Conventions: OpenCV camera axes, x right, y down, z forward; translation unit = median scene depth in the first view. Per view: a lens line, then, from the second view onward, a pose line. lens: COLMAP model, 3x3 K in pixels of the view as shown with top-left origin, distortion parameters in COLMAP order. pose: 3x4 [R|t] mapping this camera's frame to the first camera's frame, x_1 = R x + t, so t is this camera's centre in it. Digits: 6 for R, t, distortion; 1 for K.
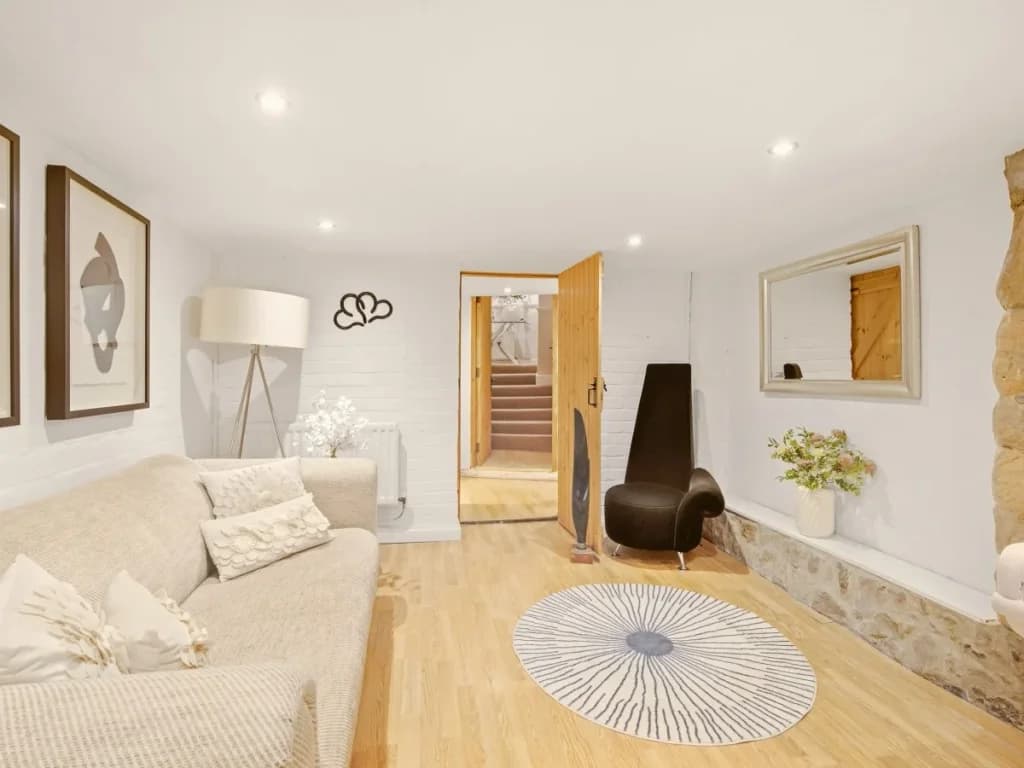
lens RADIAL K [[522.7, 0, 509.9], [0, 522.7, 376.0], [0, 0, 1]] dist [-0.002054, -0.001474]
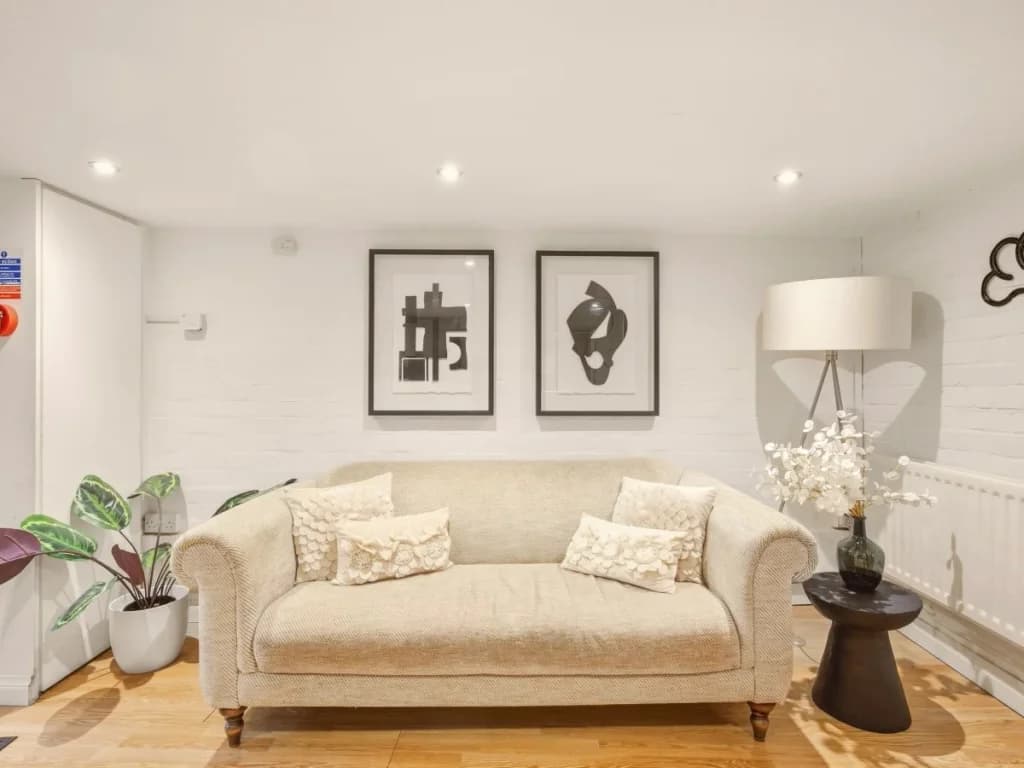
lens RADIAL K [[522.7, 0, 509.9], [0, 522.7, 376.0], [0, 0, 1]] dist [-0.002054, -0.001474]
pose [[-0.203133, -0.009038, -0.979109, 0.399852], [-0.000498, 0.999958, -0.009128, -0.012057], [0.979151, -0.001367, -0.203129, 0.737770]]
